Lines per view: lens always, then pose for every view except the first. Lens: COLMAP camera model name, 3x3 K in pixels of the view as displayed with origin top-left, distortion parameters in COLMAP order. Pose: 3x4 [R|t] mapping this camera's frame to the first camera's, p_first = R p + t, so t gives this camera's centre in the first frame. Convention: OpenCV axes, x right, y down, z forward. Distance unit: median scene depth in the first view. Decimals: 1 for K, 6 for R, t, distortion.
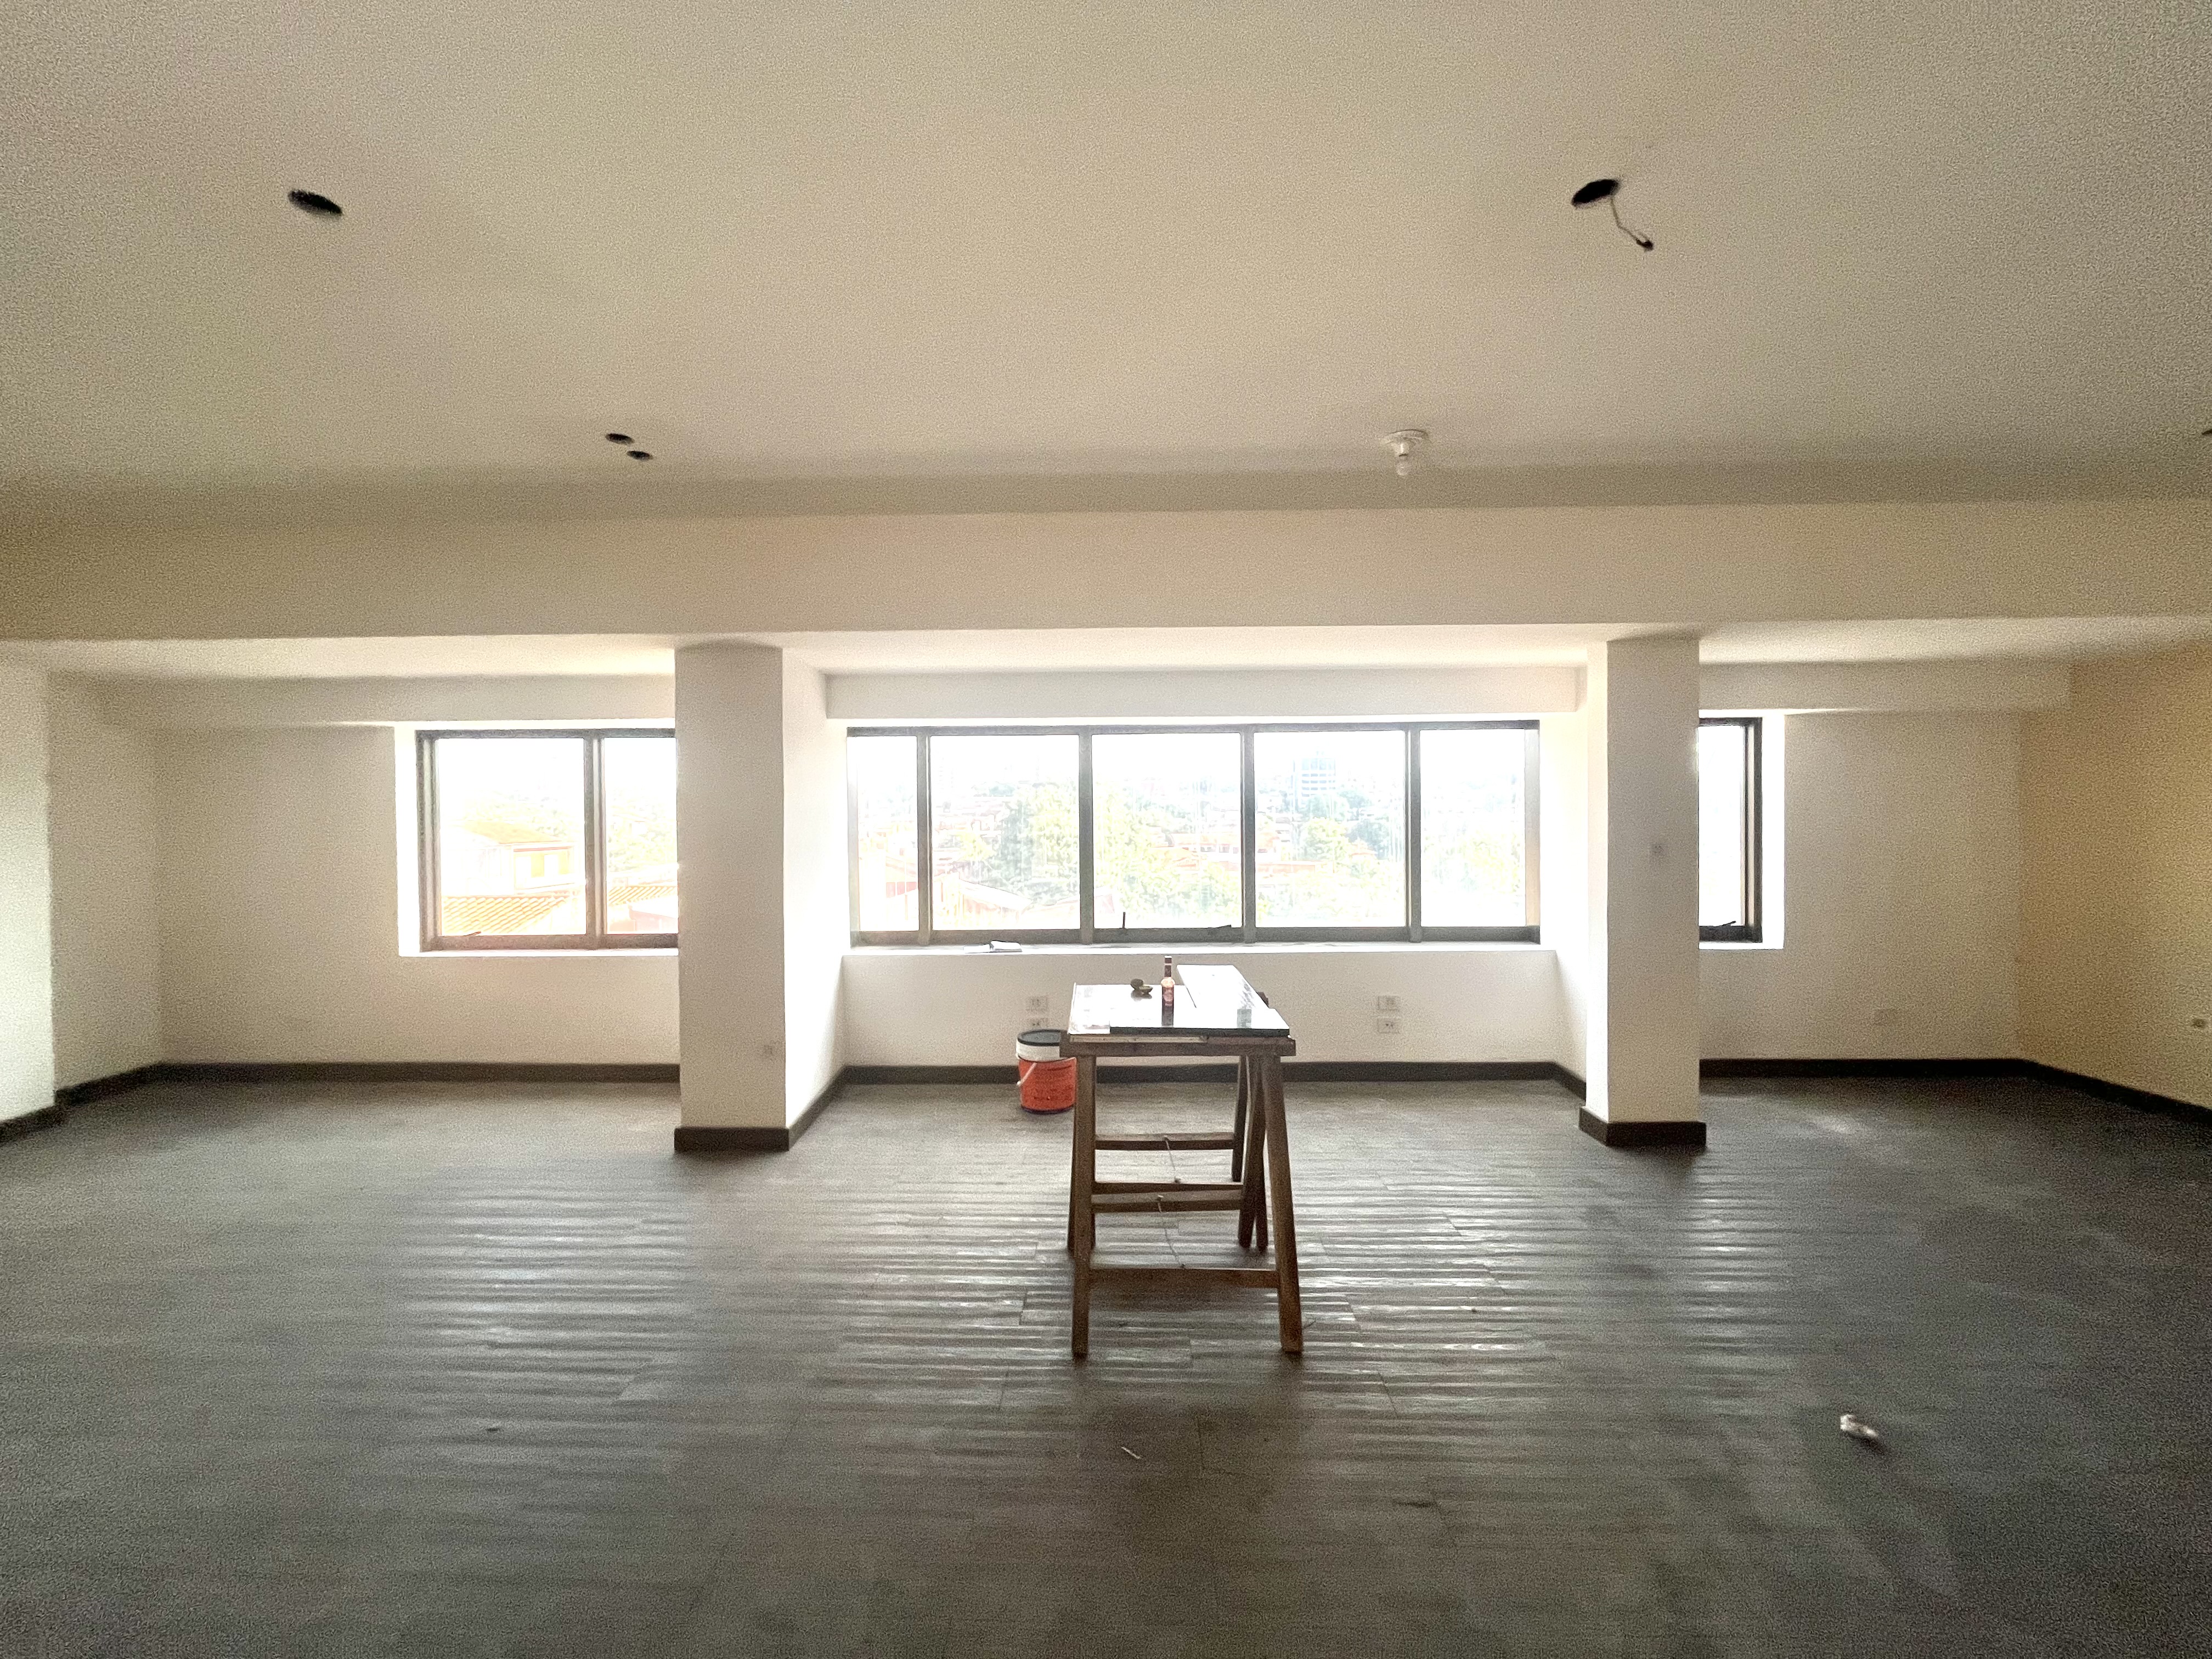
lens RADIAL K [[880.9, 0, 1110.6], [0, 880.9, 846.8], [0, 0, 1]] dist [0.002567, 0.000089]
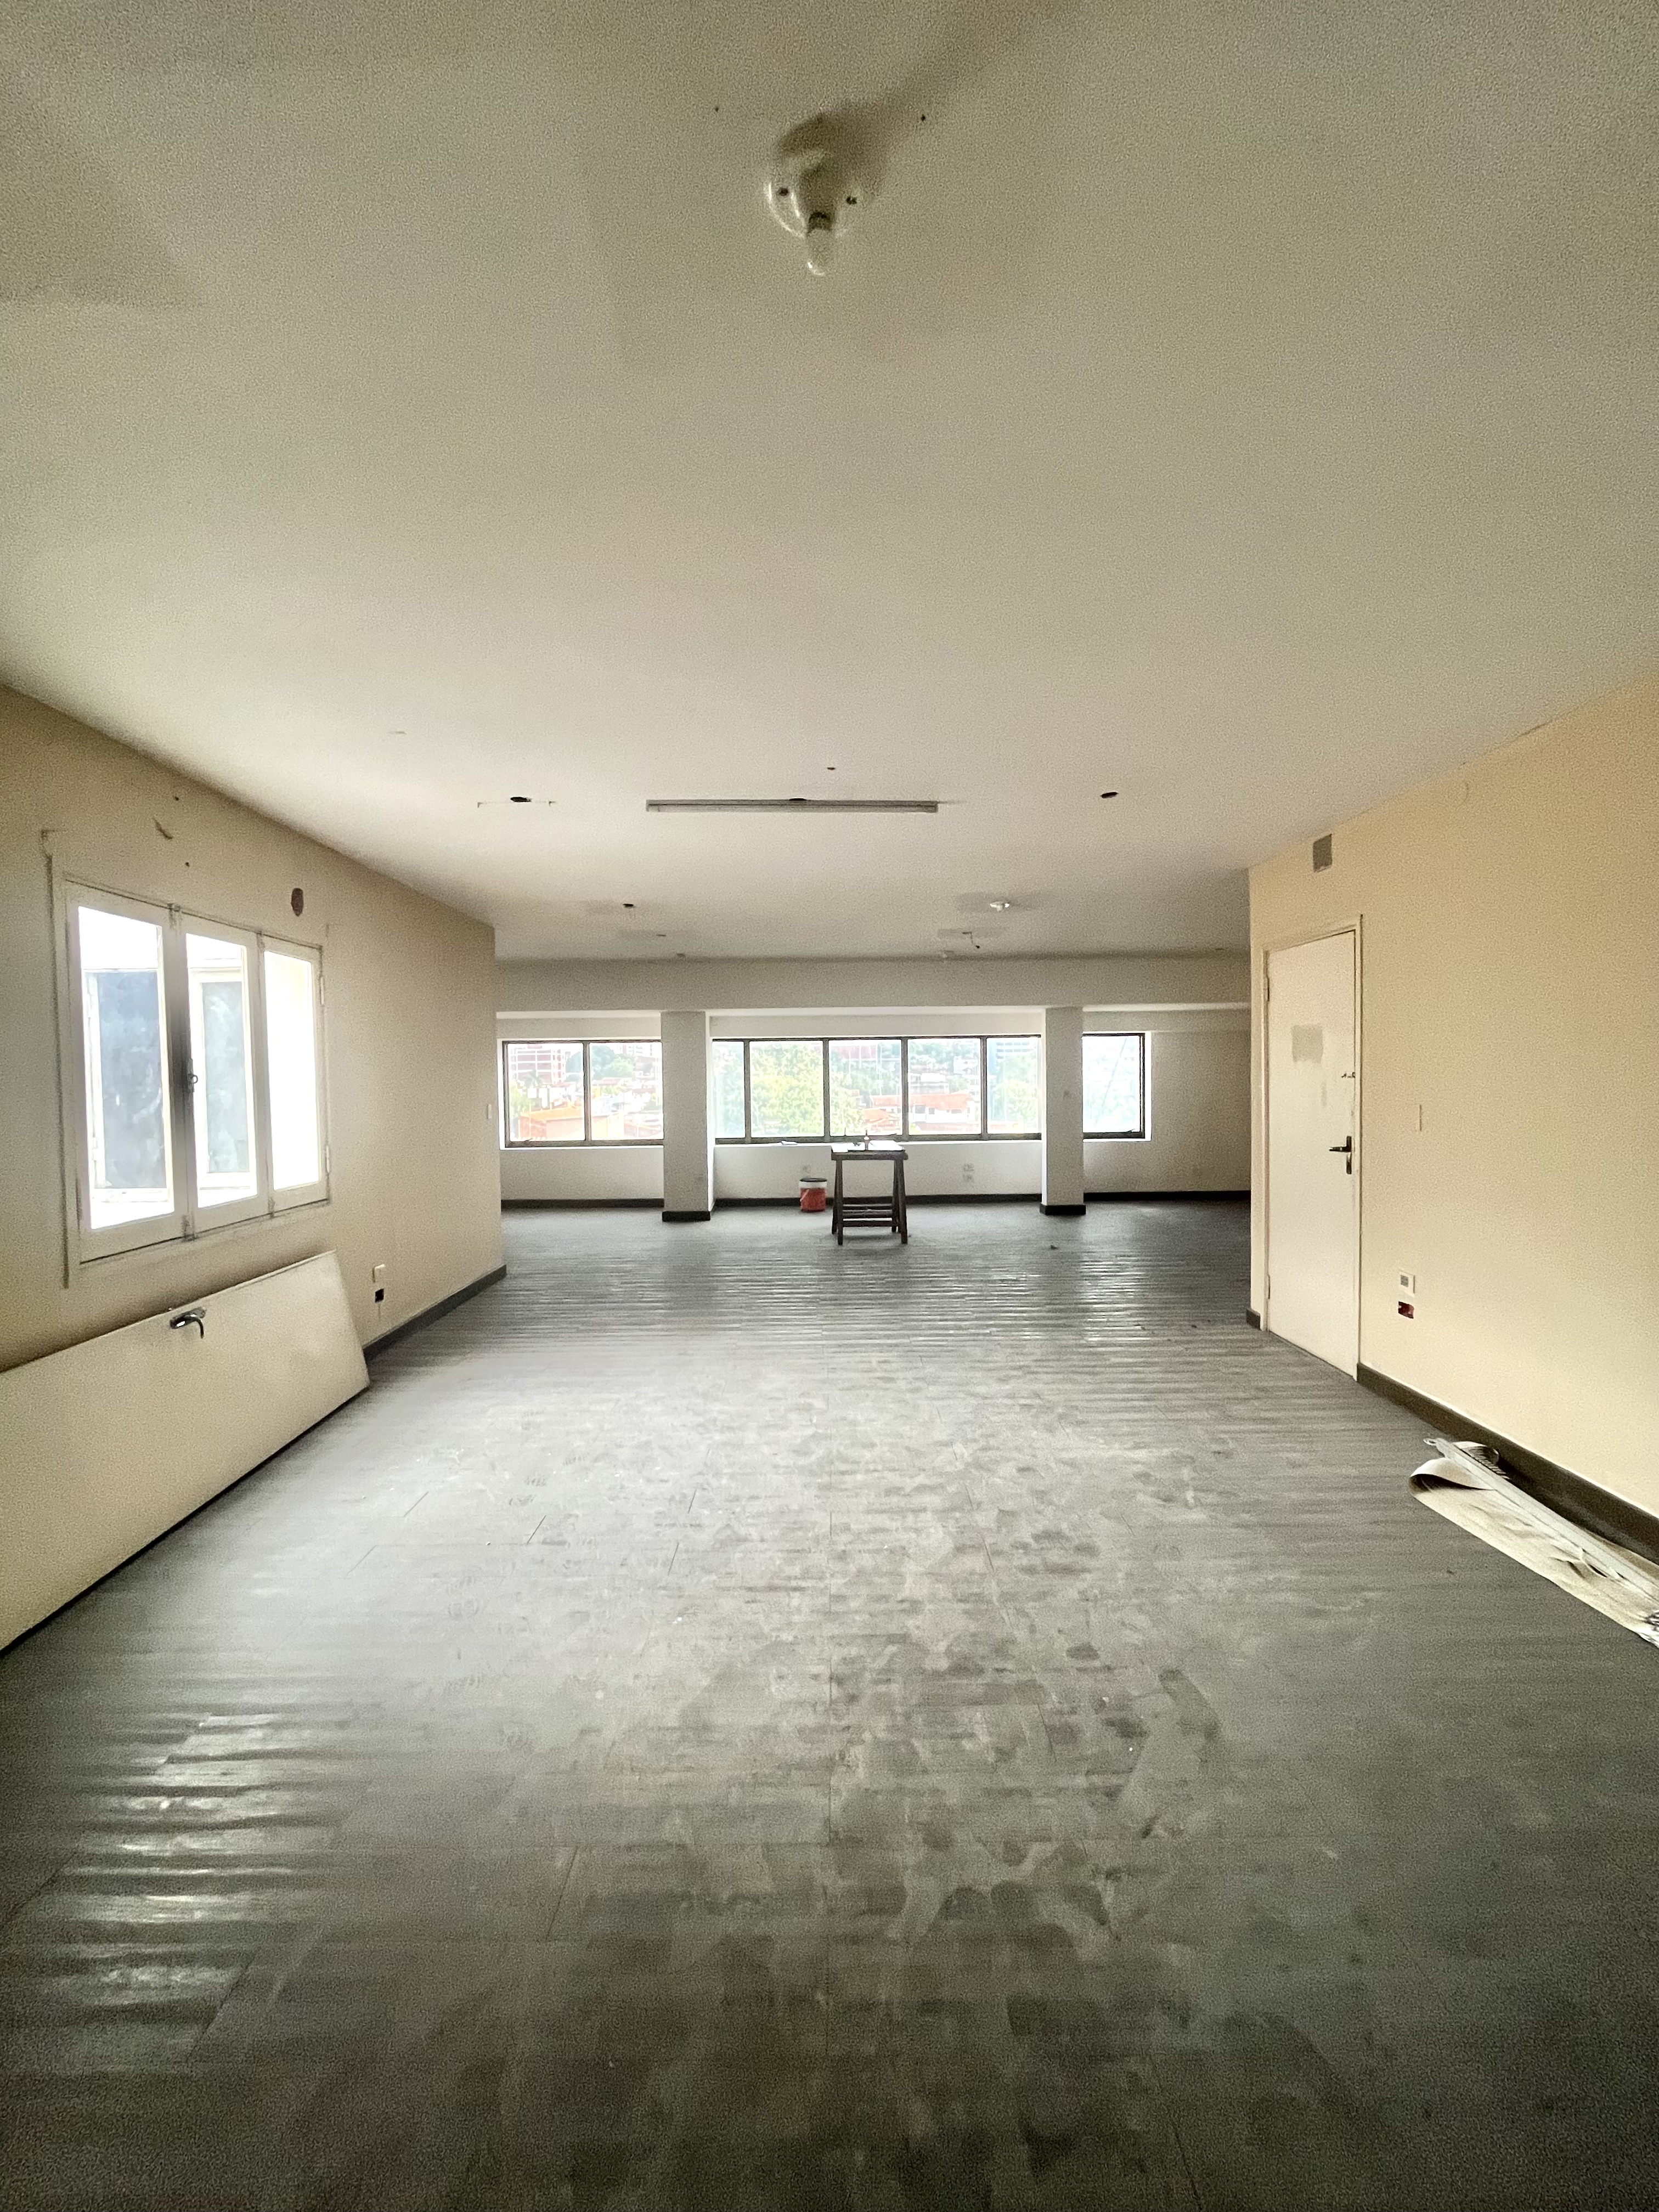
lens RADIAL K [[880.9, 0, 824.3], [0, 880.9, 1109.9], [0, 0, 1]] dist [0.002567, 0.000089]
pose [[0.999772, -0.005403, 0.020651, -0.077227], [0.005080, 0.999864, 0.015668, 0.000564], [-0.020733, -0.015560, 0.999664, -1.085141]]
